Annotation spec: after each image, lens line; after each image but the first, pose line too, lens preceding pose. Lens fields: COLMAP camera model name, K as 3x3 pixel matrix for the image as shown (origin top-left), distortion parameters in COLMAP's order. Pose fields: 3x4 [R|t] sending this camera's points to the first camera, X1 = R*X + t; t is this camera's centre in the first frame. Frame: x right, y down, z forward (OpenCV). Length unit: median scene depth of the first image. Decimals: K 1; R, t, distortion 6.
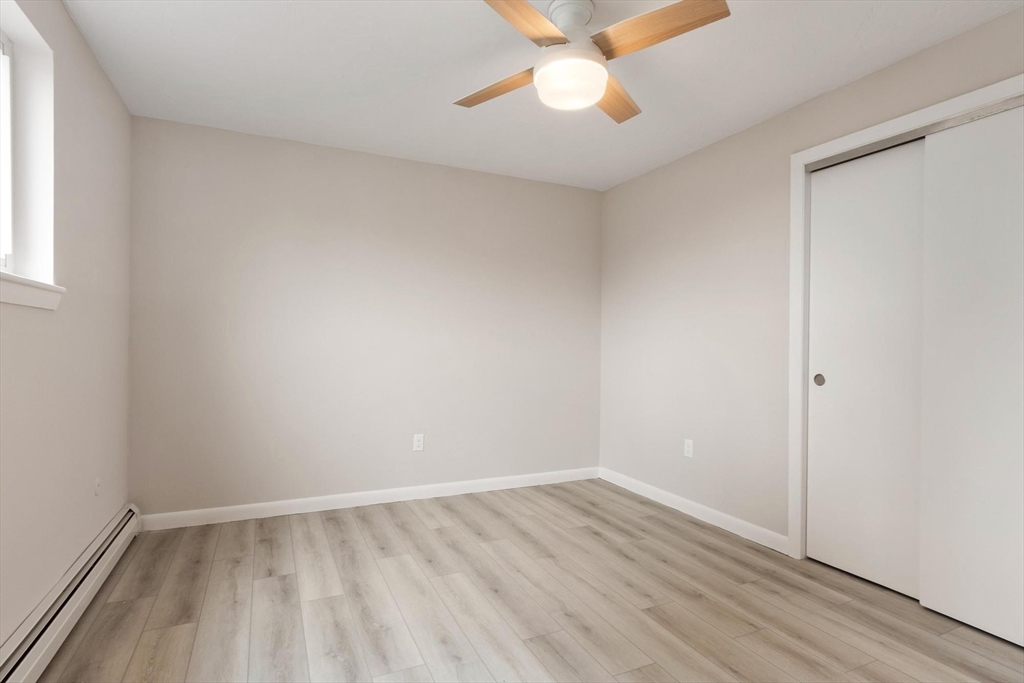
lens RADIAL K [[518.9, 0, 509.1], [0, 518.9, 342.0], [0, 0, 1]] dist [0.005096, -0.001535]
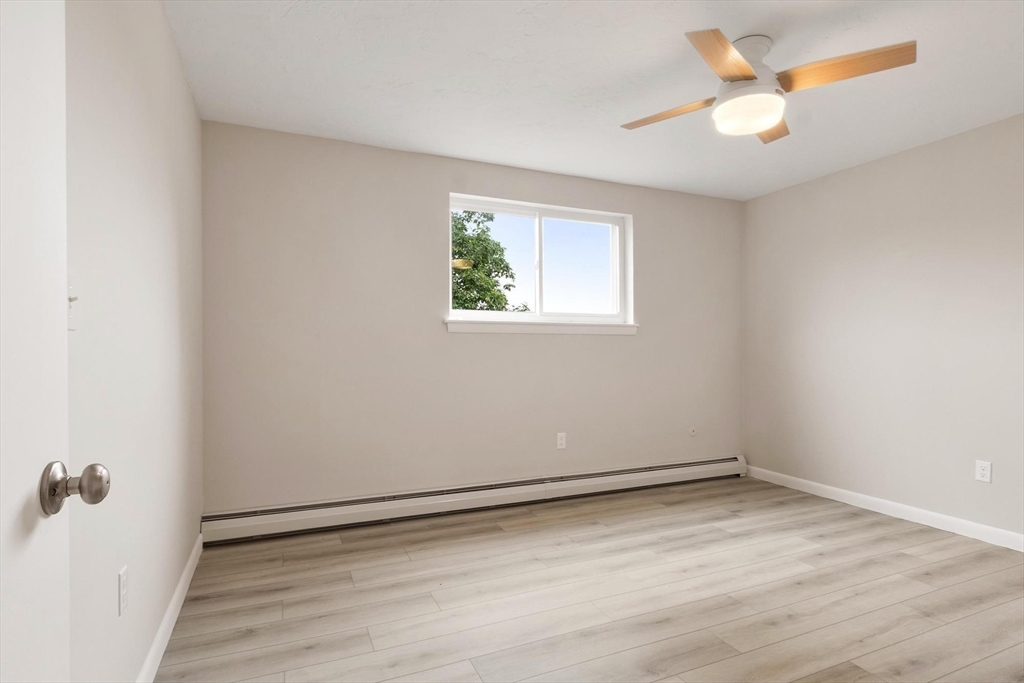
lens RADIAL K [[518.9, 0, 509.7], [0, 518.9, 343.9], [0, 0, 1]] dist [0.005096, -0.001535]
pose [[-0.012782, -0.015429, -0.999799, 0.965212], [0.002297, 0.999878, -0.015460, 0.004251], [0.999916, -0.002494, -0.012745, 0.388280]]
